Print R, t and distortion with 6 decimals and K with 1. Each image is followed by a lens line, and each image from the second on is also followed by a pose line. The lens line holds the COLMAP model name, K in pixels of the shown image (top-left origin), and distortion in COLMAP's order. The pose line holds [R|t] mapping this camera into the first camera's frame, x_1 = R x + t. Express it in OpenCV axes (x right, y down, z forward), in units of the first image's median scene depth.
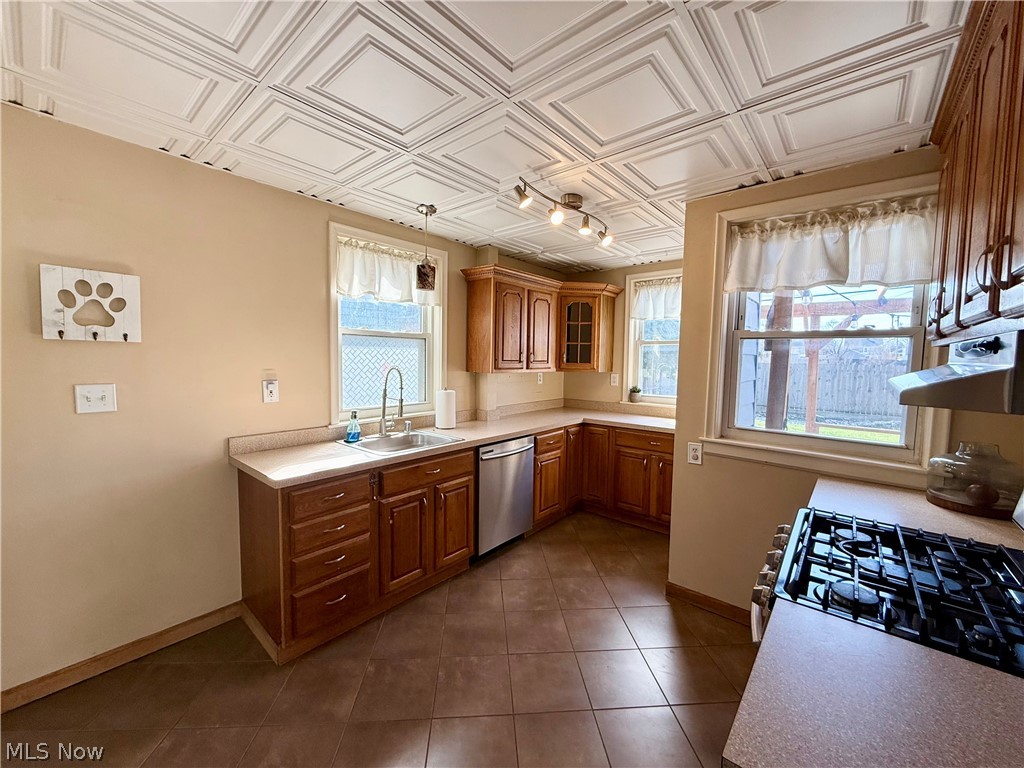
lens RADIAL K [[406.5, 0, 508.9], [0, 406.5, 384.1], [0, 0, 1]] dist [-0.000641, -0.000178]
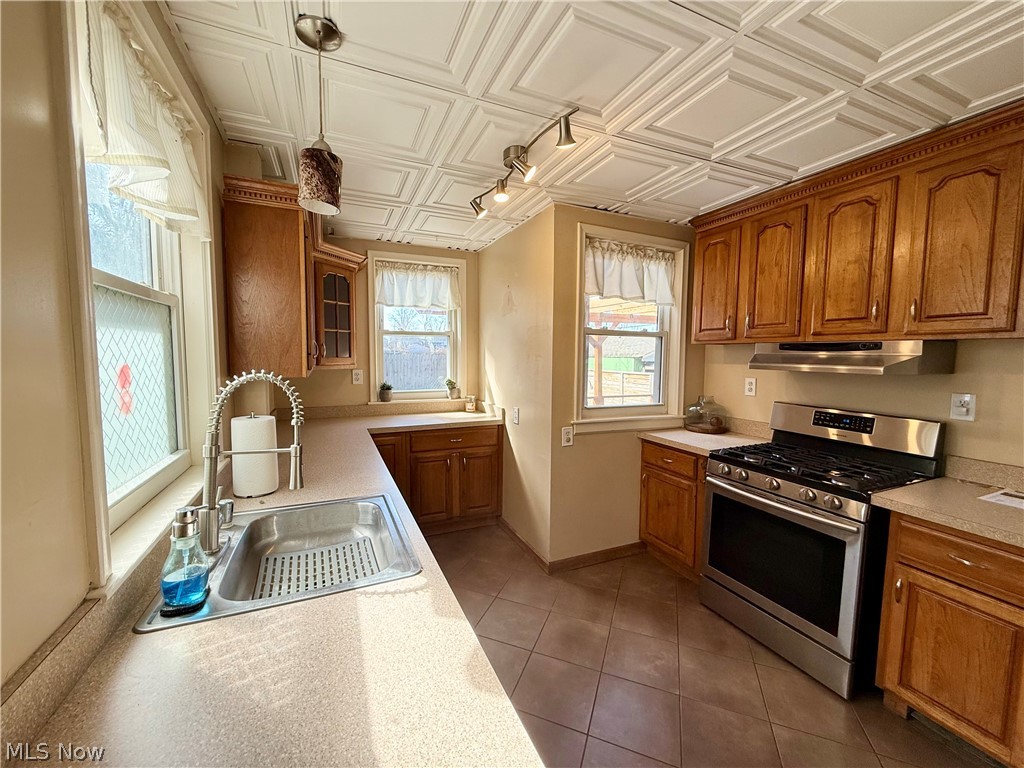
lens RADIAL K [[406.5, 0, 508.9], [0, 406.5, 384.1], [0, 0, 1]] dist [-0.000641, -0.000178]
pose [[0.433749, -0.079630, 0.897508, -0.597695], [0.058071, 0.996487, 0.060347, -0.048655], [-0.899160, 0.025943, 0.436849, 0.655967]]
